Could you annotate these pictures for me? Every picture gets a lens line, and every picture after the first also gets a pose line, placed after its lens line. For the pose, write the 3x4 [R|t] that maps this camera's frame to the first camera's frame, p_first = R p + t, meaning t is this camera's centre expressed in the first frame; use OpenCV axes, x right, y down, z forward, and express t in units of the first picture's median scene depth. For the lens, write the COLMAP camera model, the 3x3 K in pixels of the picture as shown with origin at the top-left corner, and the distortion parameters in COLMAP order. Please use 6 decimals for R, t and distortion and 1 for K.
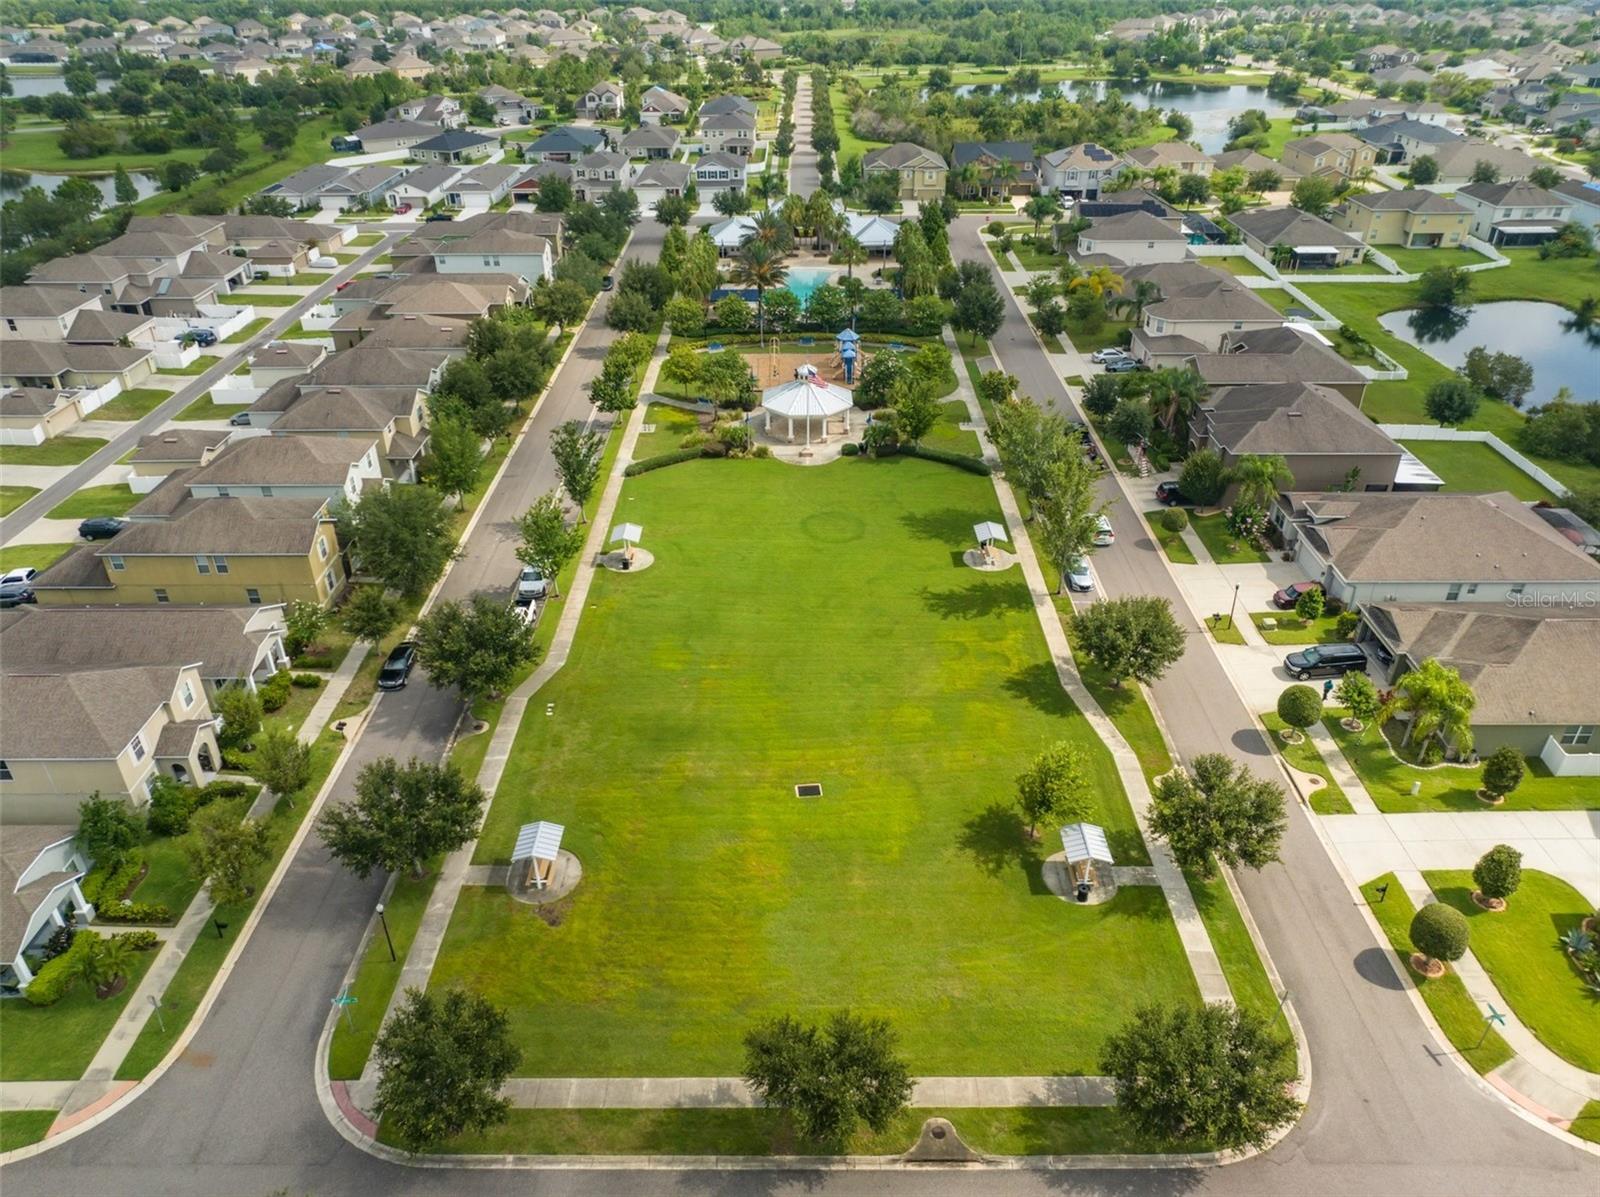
lens RADIAL K [[1124.3, 0, 807.0], [0, 1124.3, 593.2], [0, 0, 1]] dist [-0.030473, 0.045034]
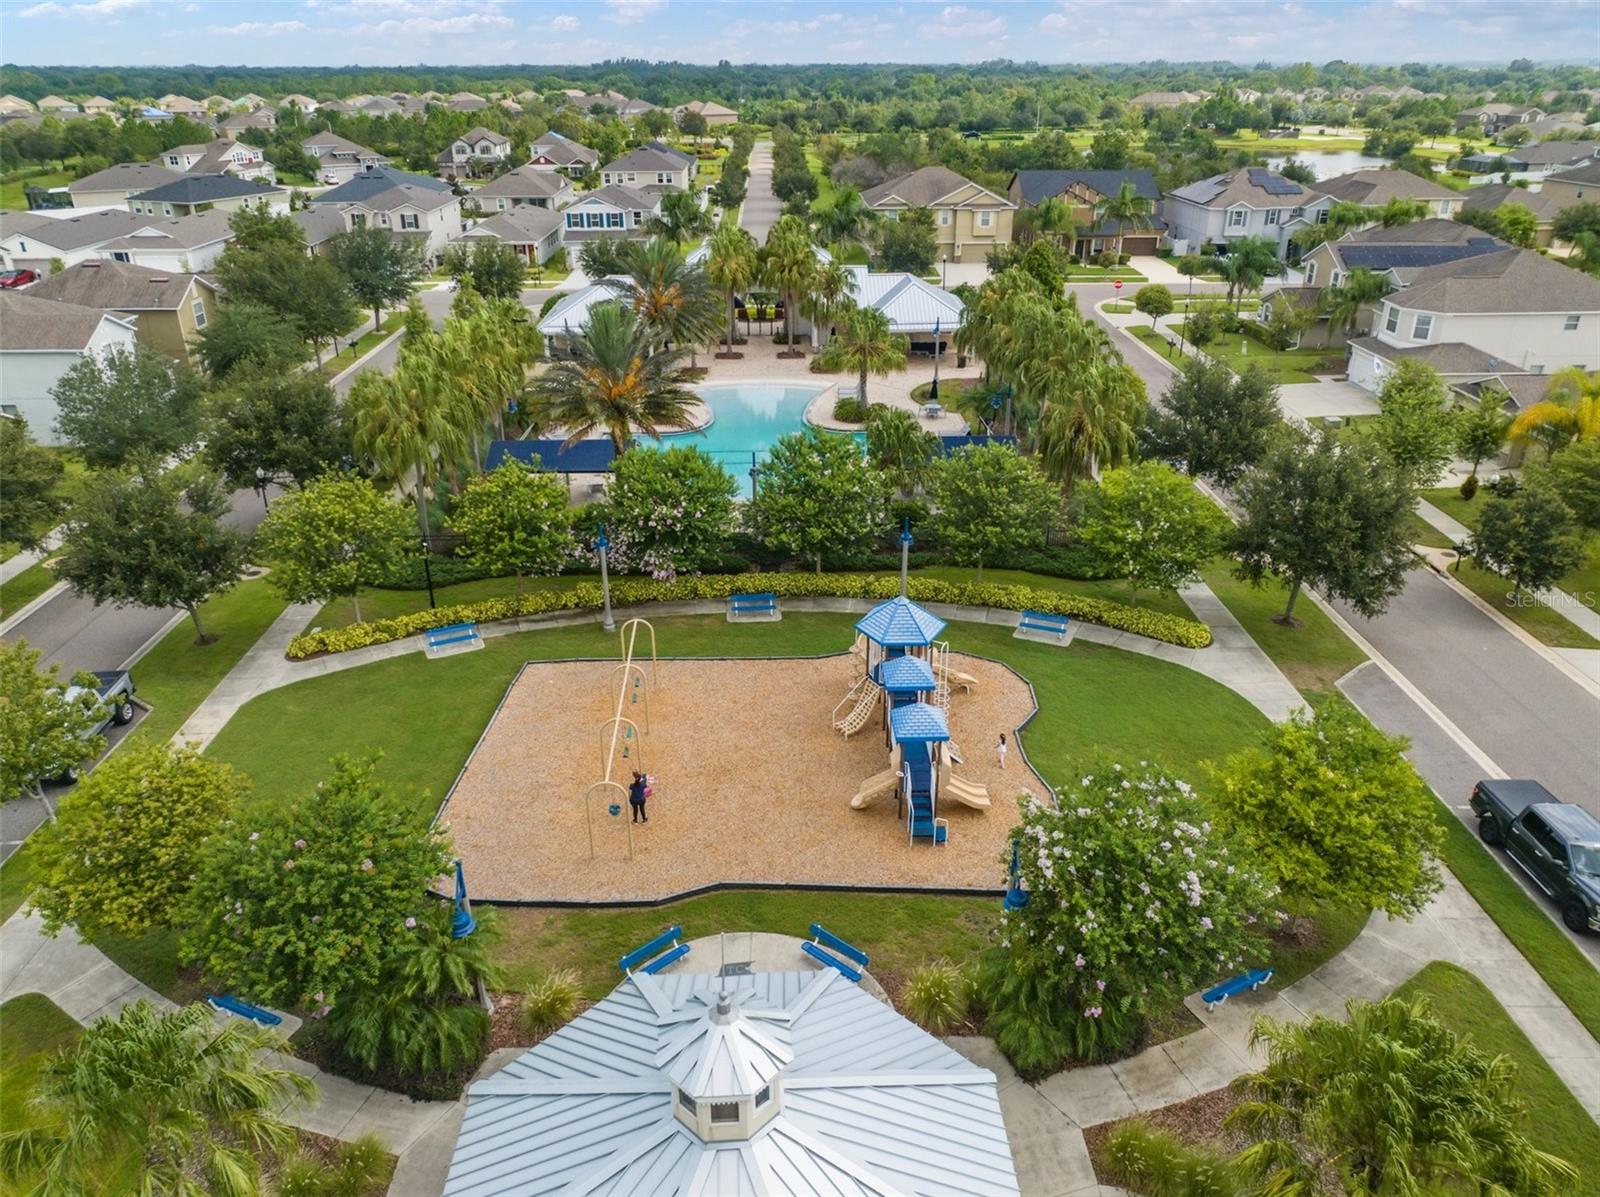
lens RADIAL K [[1124.3, 0, 807.0], [0, 1124.3, 593.2], [0, 0, 1]] dist [-0.030473, 0.045034]
pose [[0.999577, -0.011733, 0.026597, 0.004868], [0.014279, 0.995115, -0.097681, -0.155194], [-0.025321, 0.098019, 0.994862, 0.538685]]
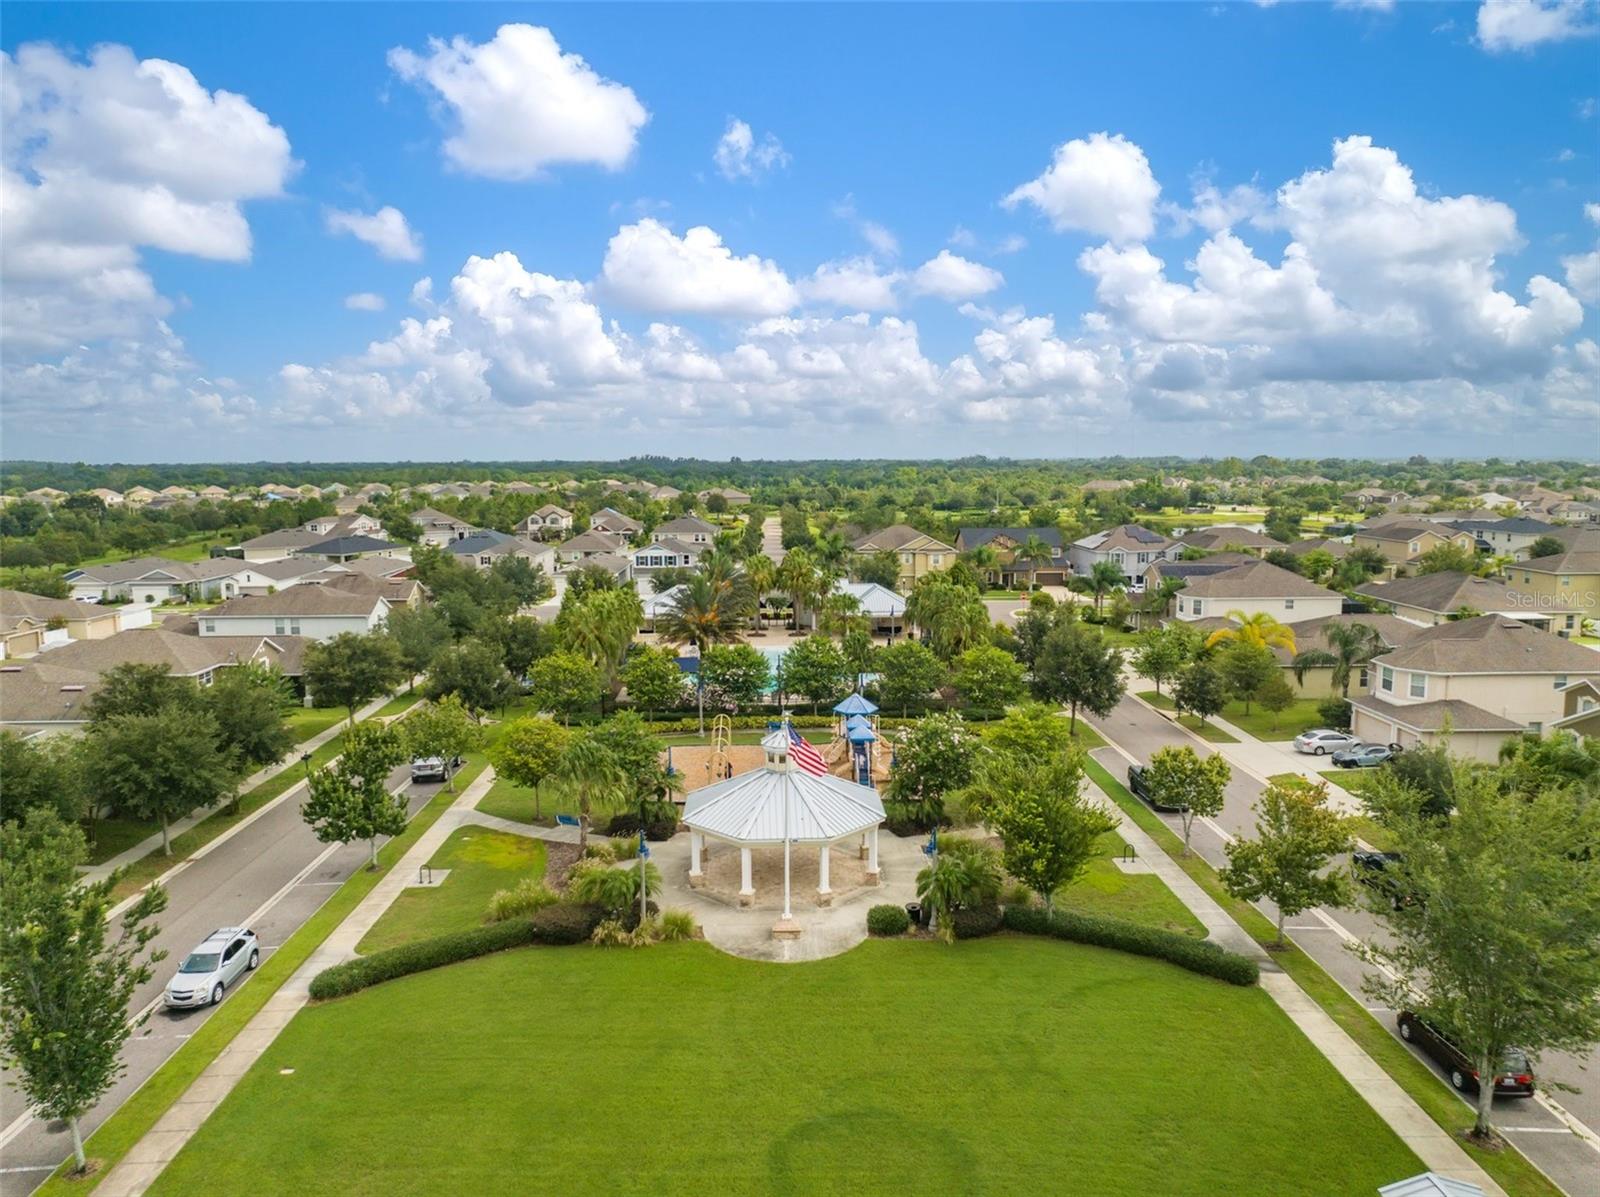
lens RADIAL K [[1106.7, 0, 806.4], [0, 1106.7, 600.1], [0, 0, 1]] dist [0.011681, 0.000333]
pose [[0.999605, -0.004514, 0.027723, -0.001734], [0.015286, 0.915469, -0.402097, -0.044401], [-0.023565, 0.402362, 0.915177, 0.357145]]
